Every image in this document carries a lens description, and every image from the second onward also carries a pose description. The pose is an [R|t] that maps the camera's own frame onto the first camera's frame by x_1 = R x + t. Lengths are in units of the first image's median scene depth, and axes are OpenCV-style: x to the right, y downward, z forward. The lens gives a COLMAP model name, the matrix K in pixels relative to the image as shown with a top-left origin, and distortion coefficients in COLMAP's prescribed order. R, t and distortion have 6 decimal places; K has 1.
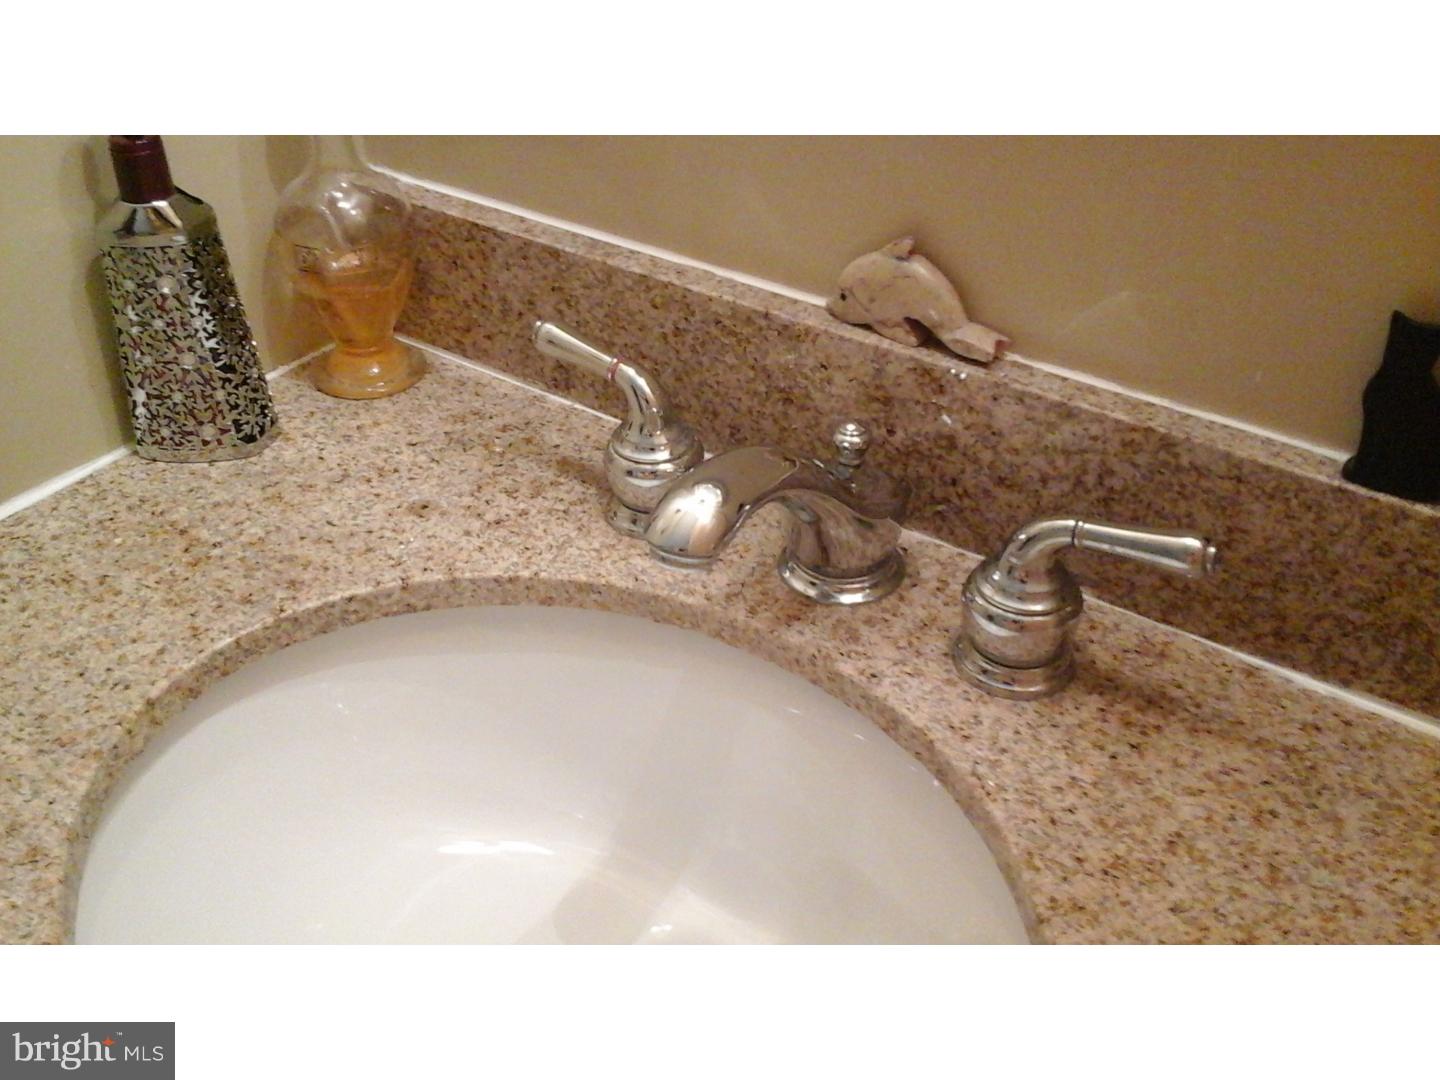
lens RADIAL K [[1118.1, 0, 717.7], [0, 1118.1, 541.3], [0, 0, 1]] dist [0.010664, 0.001895]
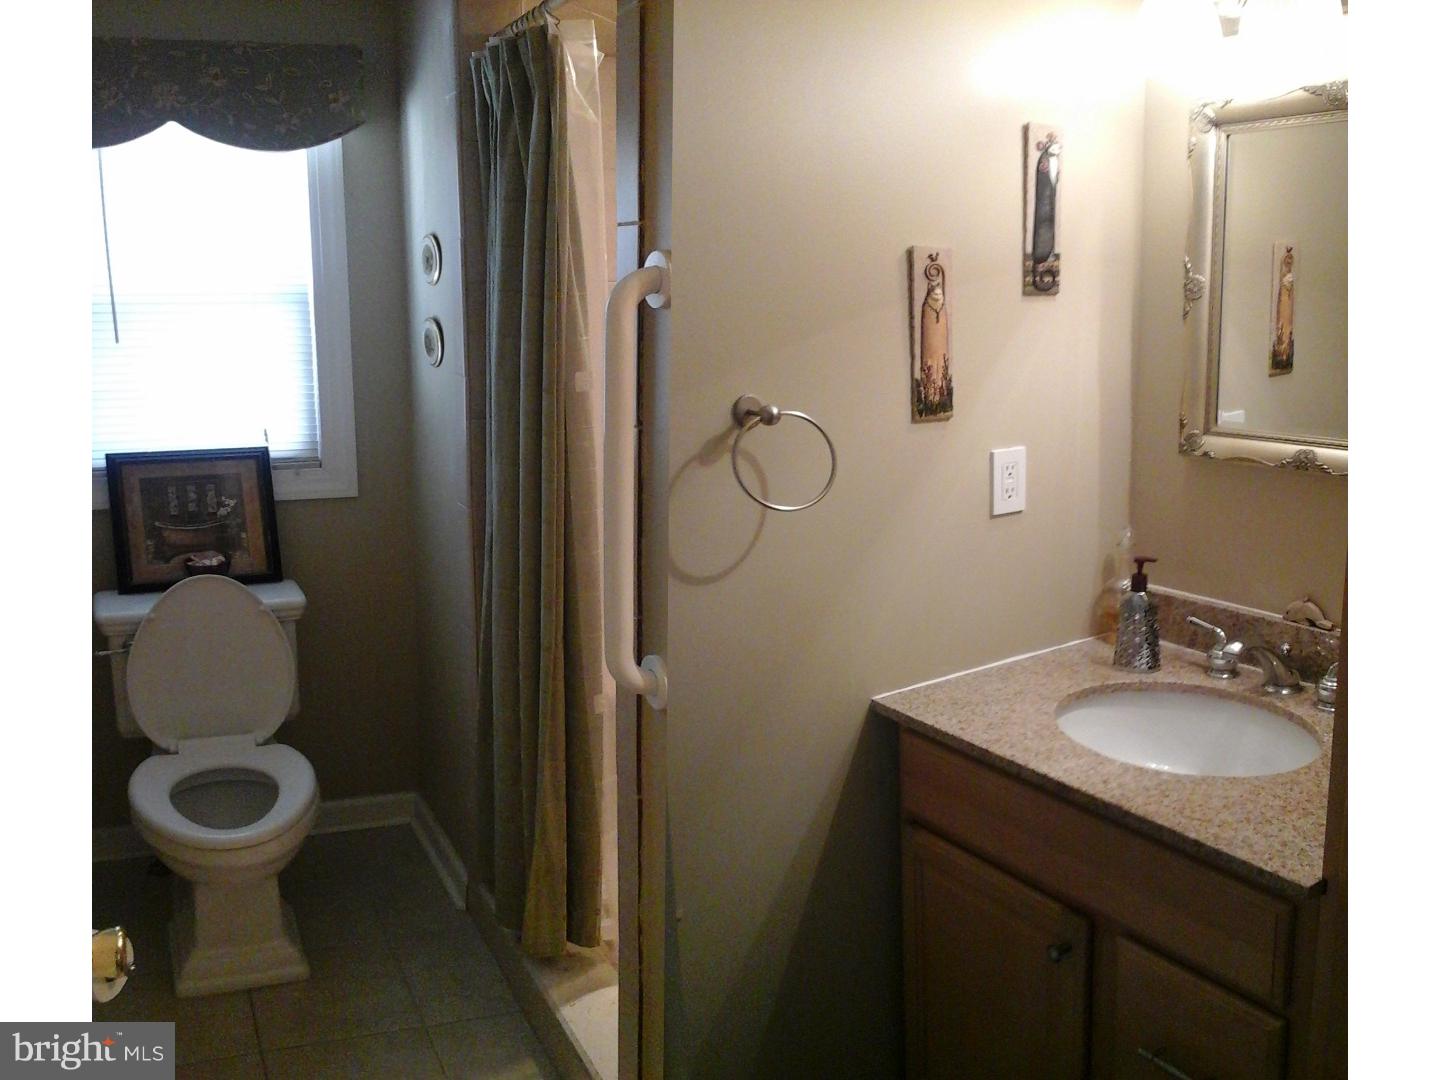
lens RADIAL K [[1118.1, 0, 719.0], [0, 1118.1, 537.6], [0, 0, 1]] dist [0.010664, 0.001895]
pose [[0.886485, 0.065376, -0.458116, 0.127341], [-0.267658, 0.880011, -0.392352, 1.434174], [0.377497, 0.470433, 0.797614, -2.599346]]
